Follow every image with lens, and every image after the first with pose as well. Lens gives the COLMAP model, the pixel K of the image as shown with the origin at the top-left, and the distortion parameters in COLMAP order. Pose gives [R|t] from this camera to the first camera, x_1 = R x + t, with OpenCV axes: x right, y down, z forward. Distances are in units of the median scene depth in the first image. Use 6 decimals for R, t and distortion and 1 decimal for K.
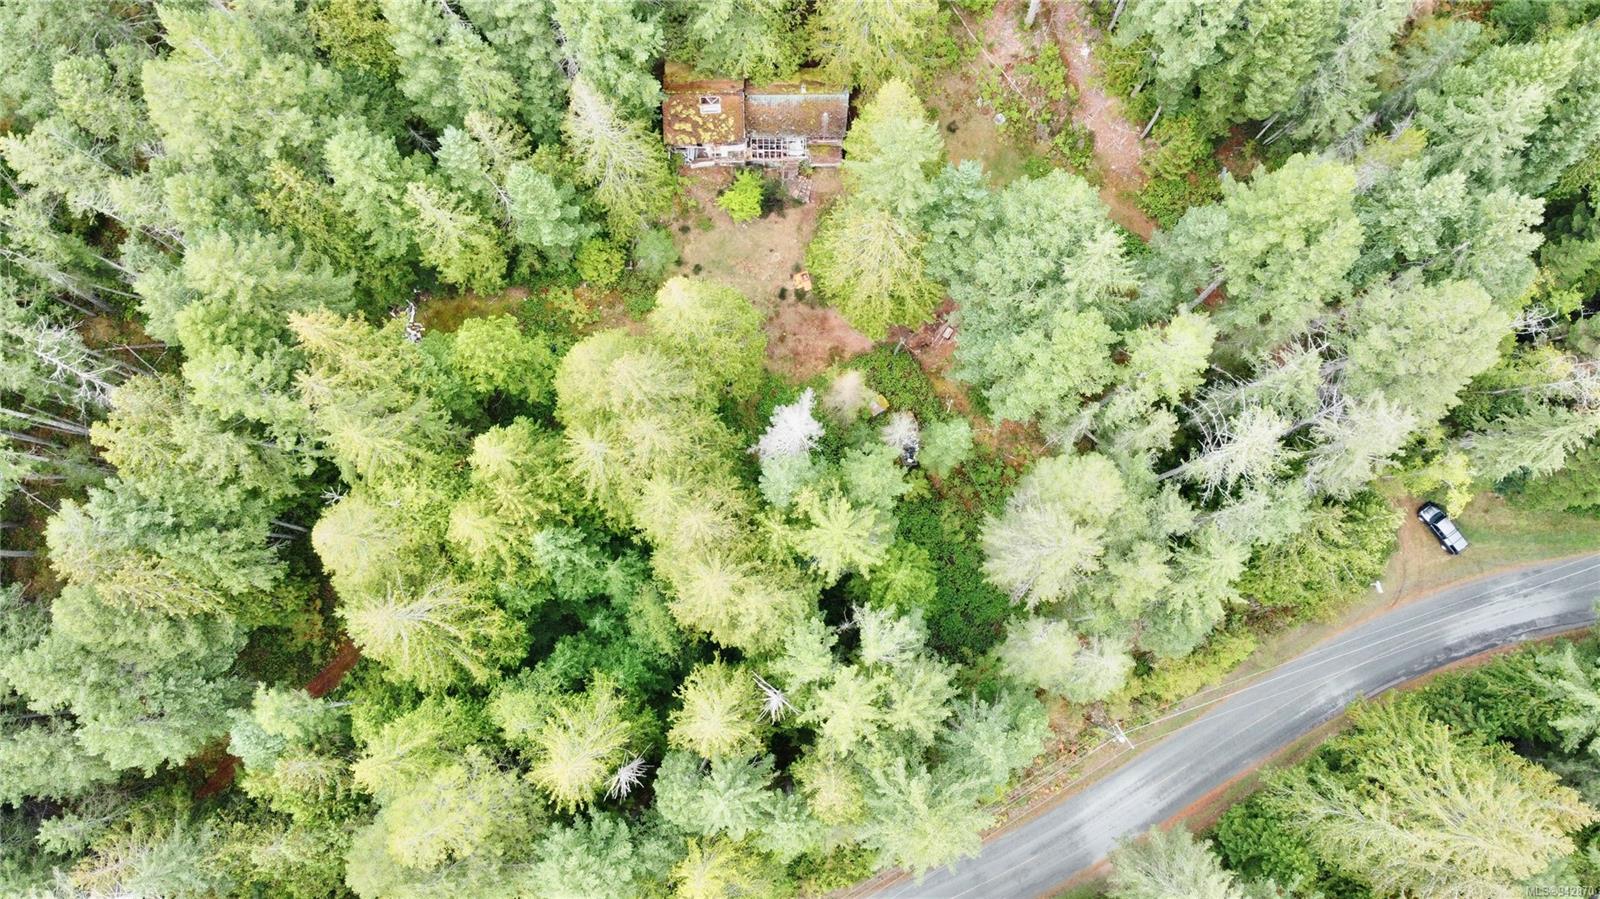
lens RADIAL K [[1170.6, 0, 801.8], [0, 1170.6, 451.4], [0, 0, 1]] dist [-0.001714, -0.010216]
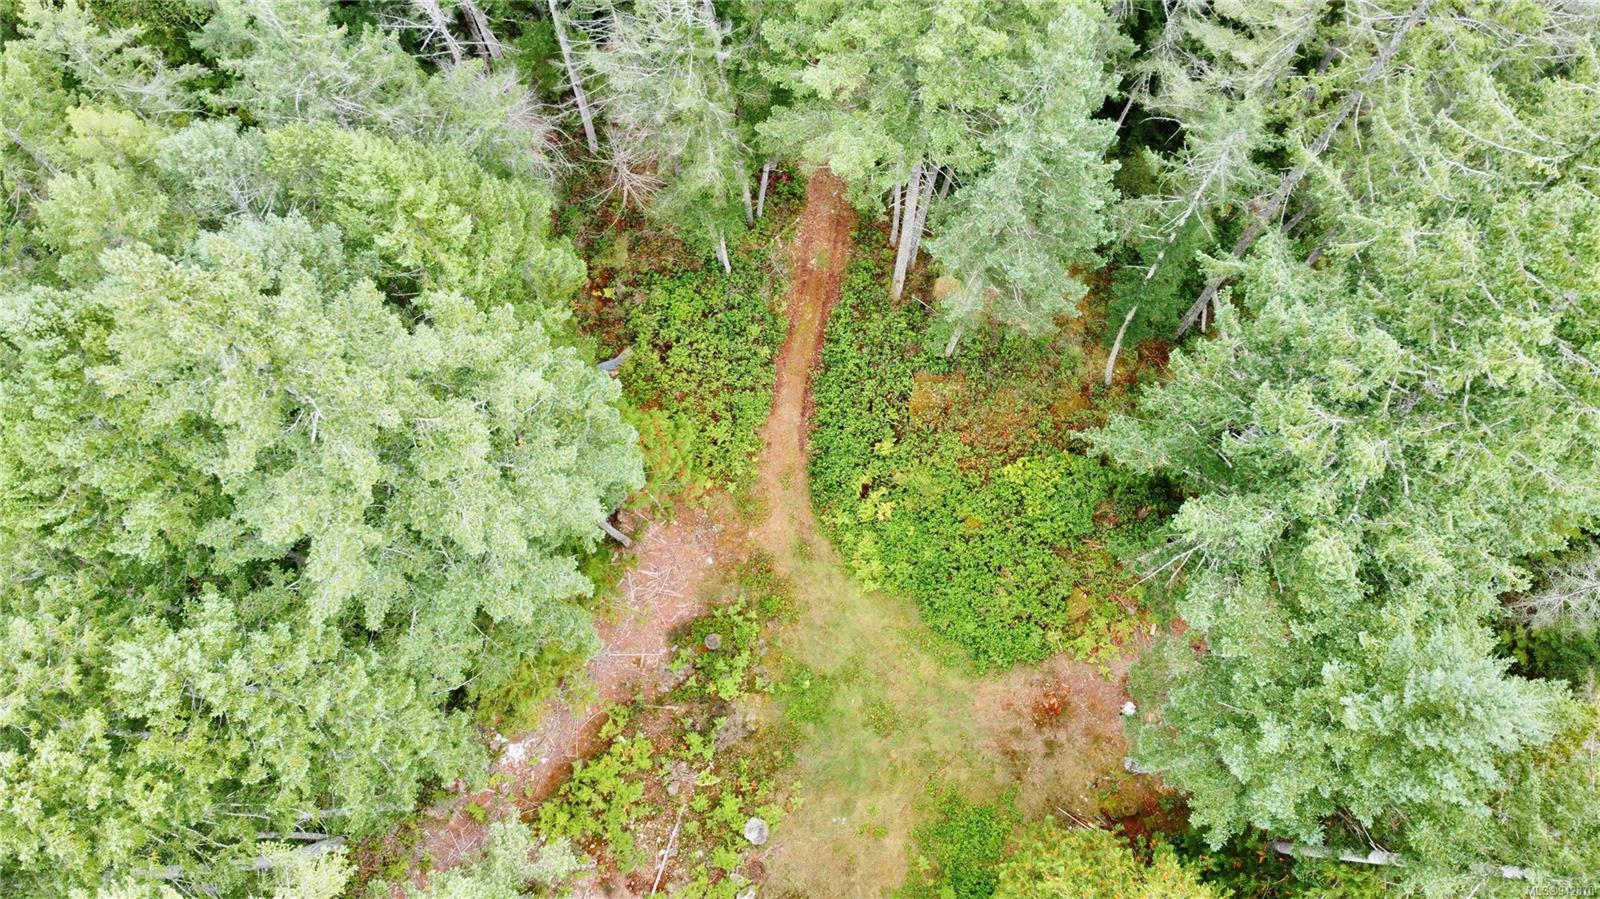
lens RADIAL K [[1170.6, 0, 785.1], [0, 1170.6, 463.2], [0, 0, 1]] dist [-0.001714, -0.010216]
pose [[-0.556075, -0.790591, 0.256410, 0.189614], [0.827354, -0.497163, 0.261371, -0.380917], [-0.079159, 0.357484, 0.930559, 0.648179]]
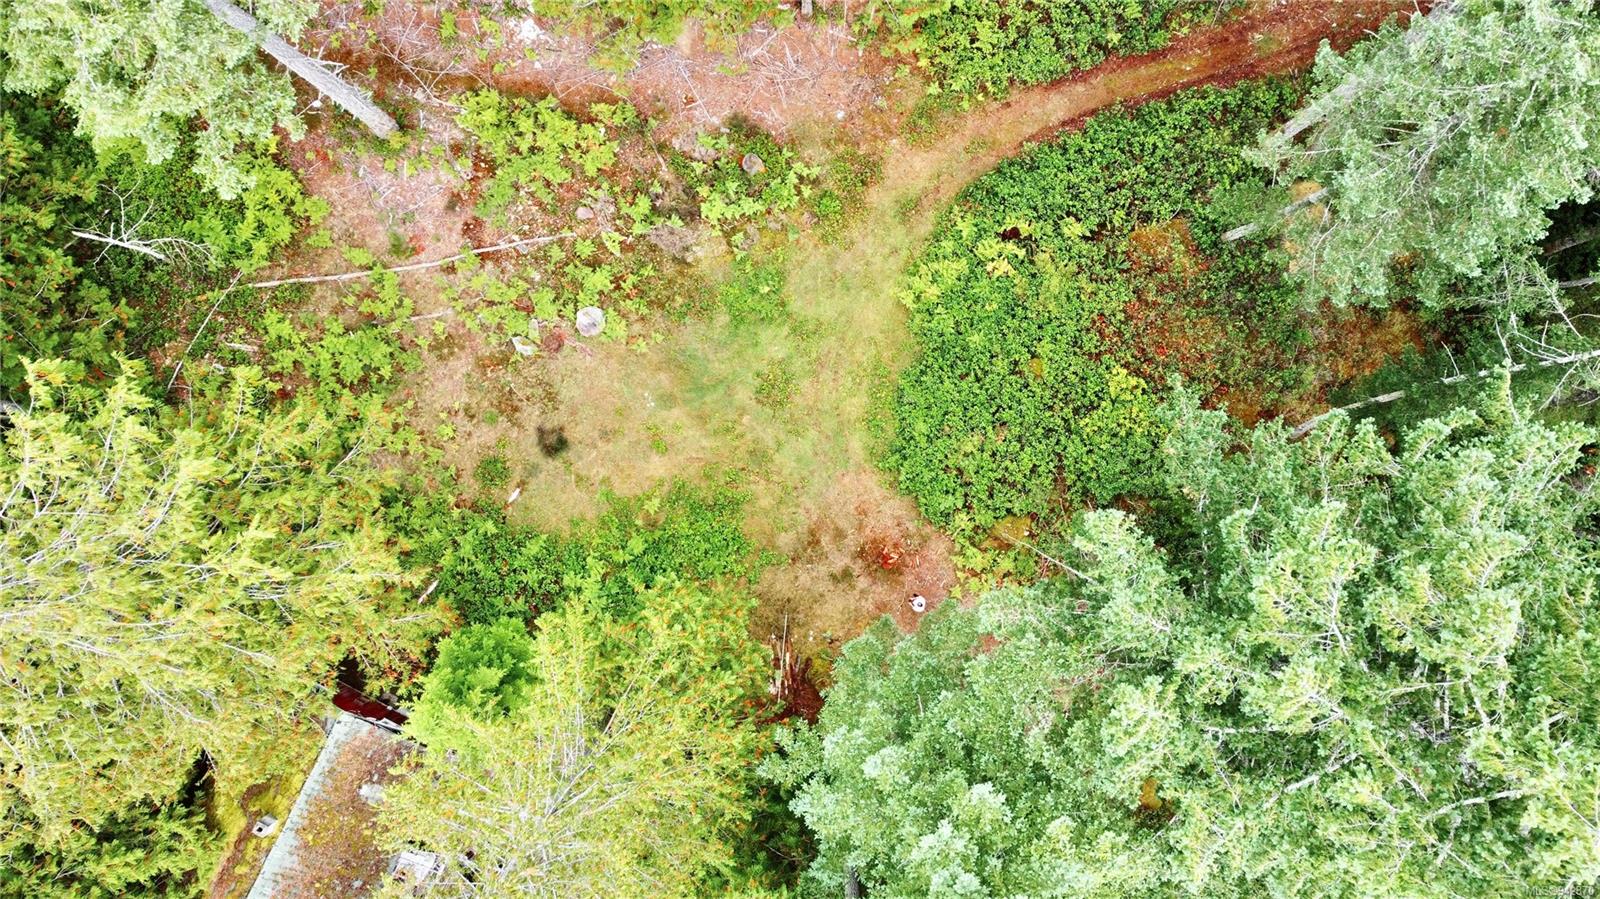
lens RADIAL K [[1170.6, 0, 797.9], [0, 1170.6, 450.5], [0, 0, 1]] dist [-0.001714, -0.010216]
pose [[0.448432, -0.893433, 0.026190, 0.180460], [0.887148, 0.448468, 0.108838, -0.293358], [-0.108985, -0.025572, 0.993714, 0.735508]]
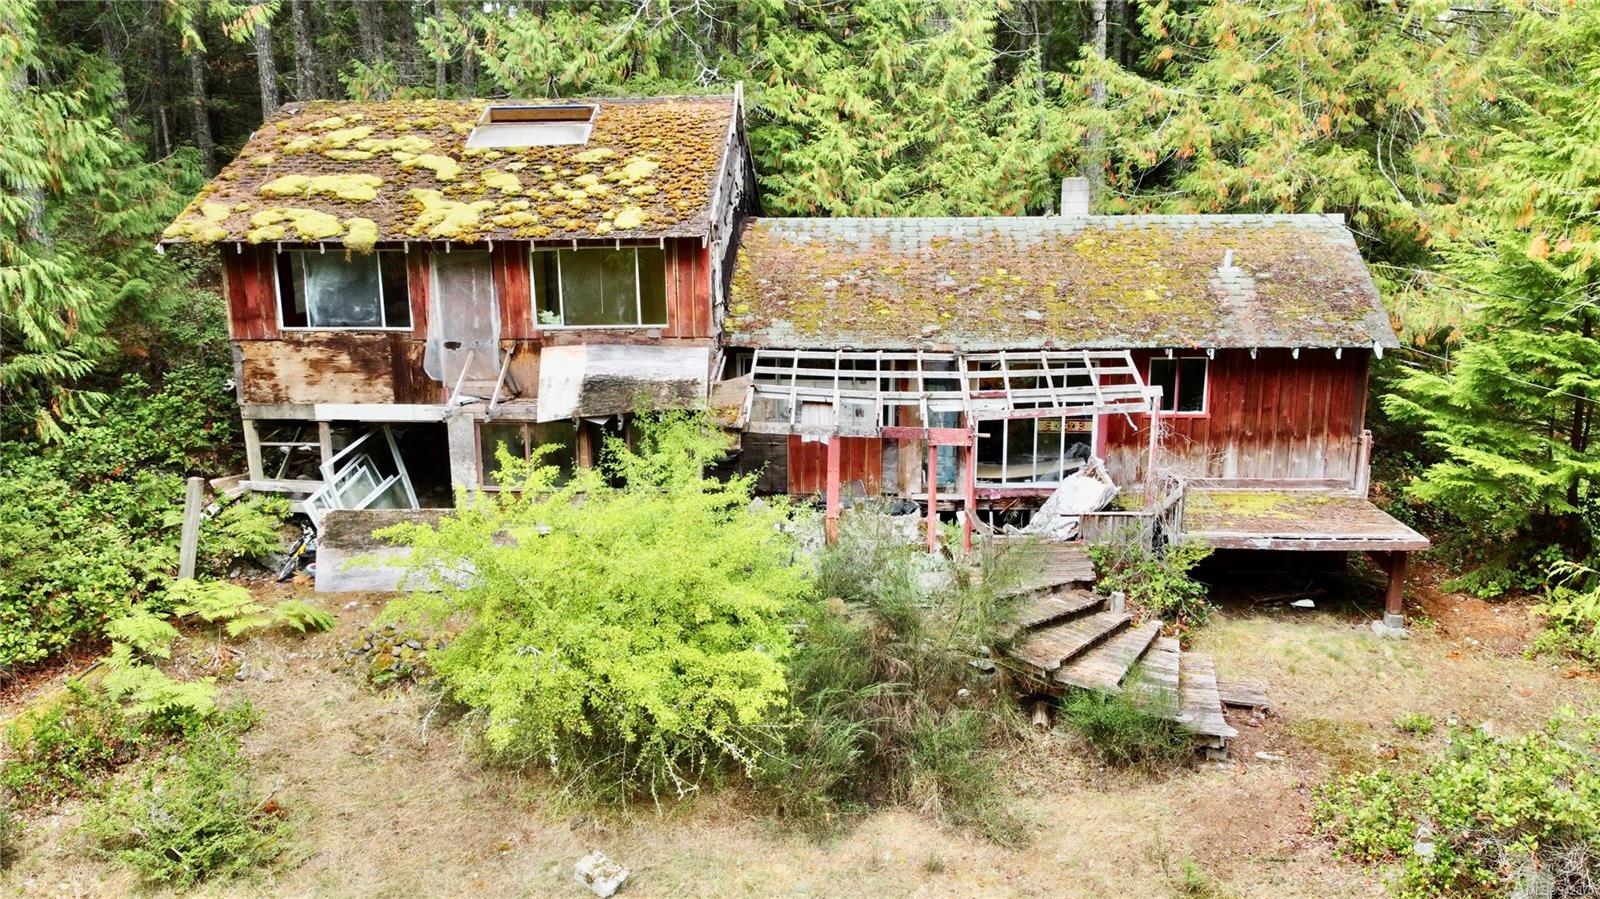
lens RADIAL K [[1170.6, 0, 796.7], [0, 1170.6, 449.4], [0, 0, 1]] dist [-0.001714, -0.010216]
pose [[0.998176, 0.025396, -0.054770, -0.034002], [-0.060257, 0.363342, -0.929705, -0.140857], [-0.003710, 0.931310, 0.364209, 1.102010]]
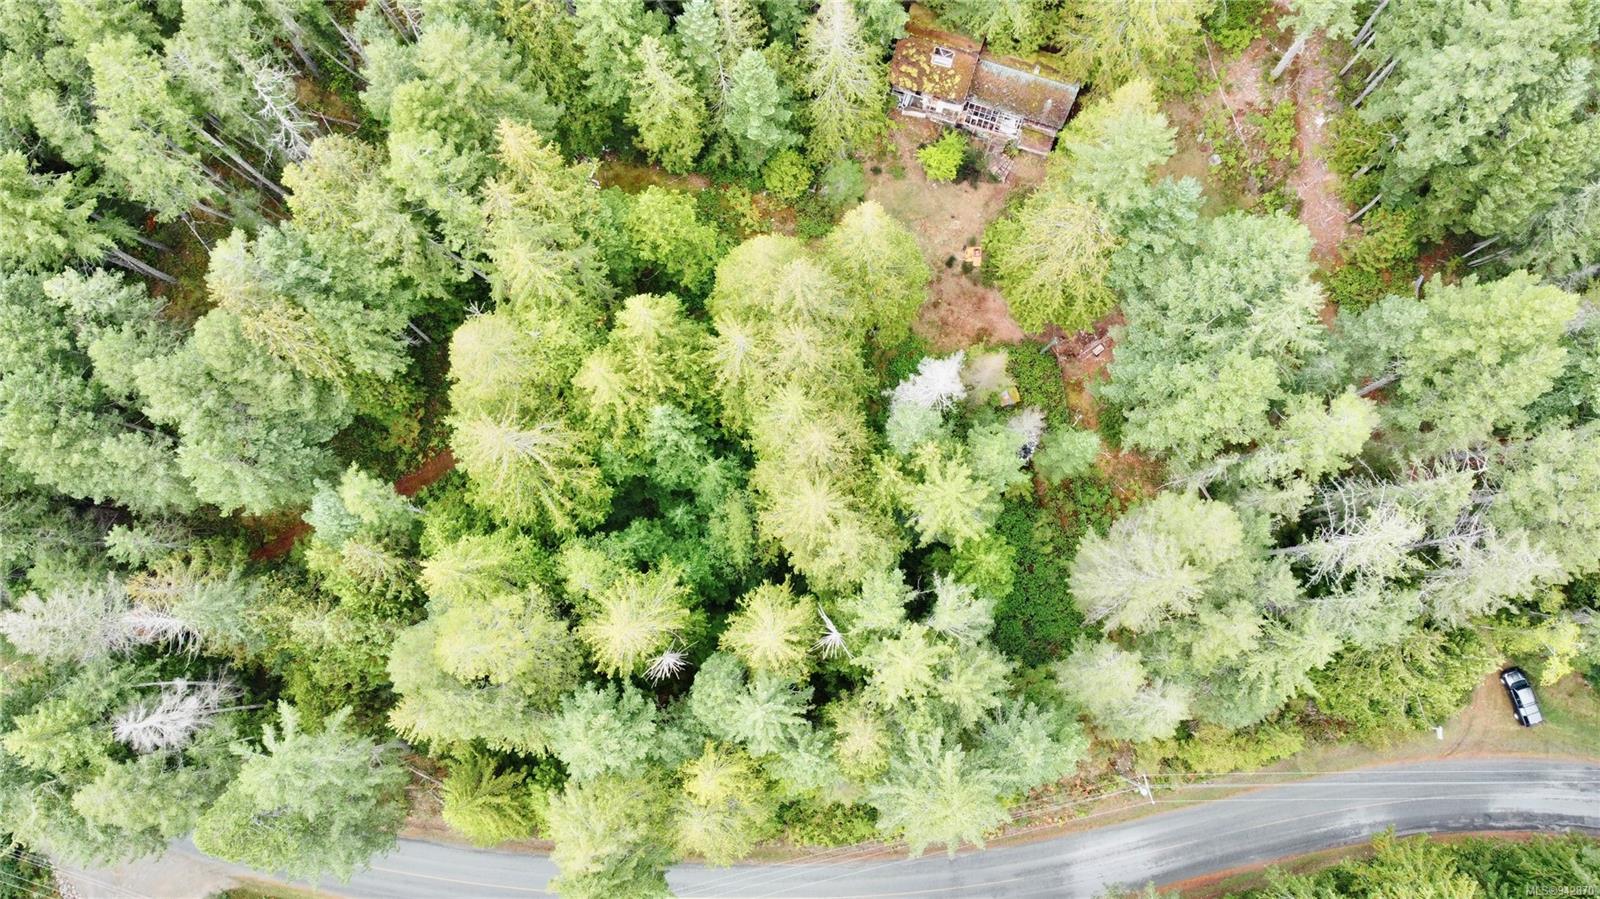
lens RADIAL K [[1170.6, 0, 807.1], [0, 1170.6, 452.9], [0, 0, 1]] dist [-0.001714, -0.010216]
pose [[0.949739, 0.309825, -0.044767, -0.043577], [-0.309524, 0.950793, 0.013687, 0.051626], [0.046805, 0.000858, 0.998904, 0.000458]]
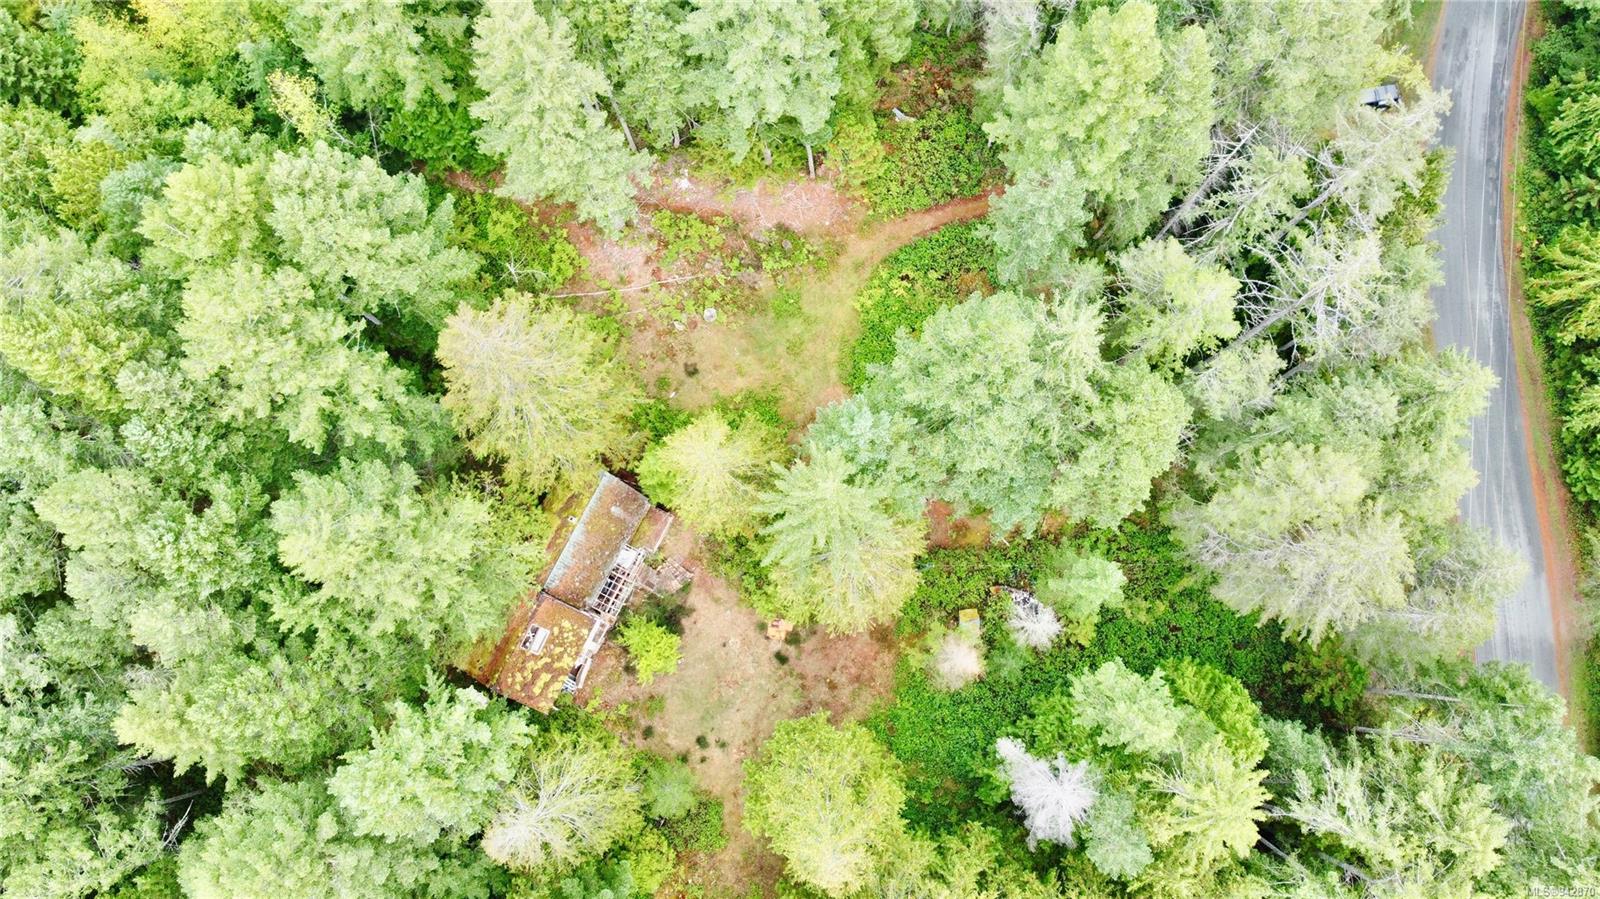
lens RADIAL K [[1170.6, 0, 792.6], [0, 1170.6, 455.5], [0, 0, 1]] dist [-0.001714, -0.010216]
pose [[0.460443, -0.879187, 0.122566, 0.012689], [0.881318, 0.469273, 0.055328, -0.276453], [-0.106160, 0.082545, 0.990917, 0.239015]]
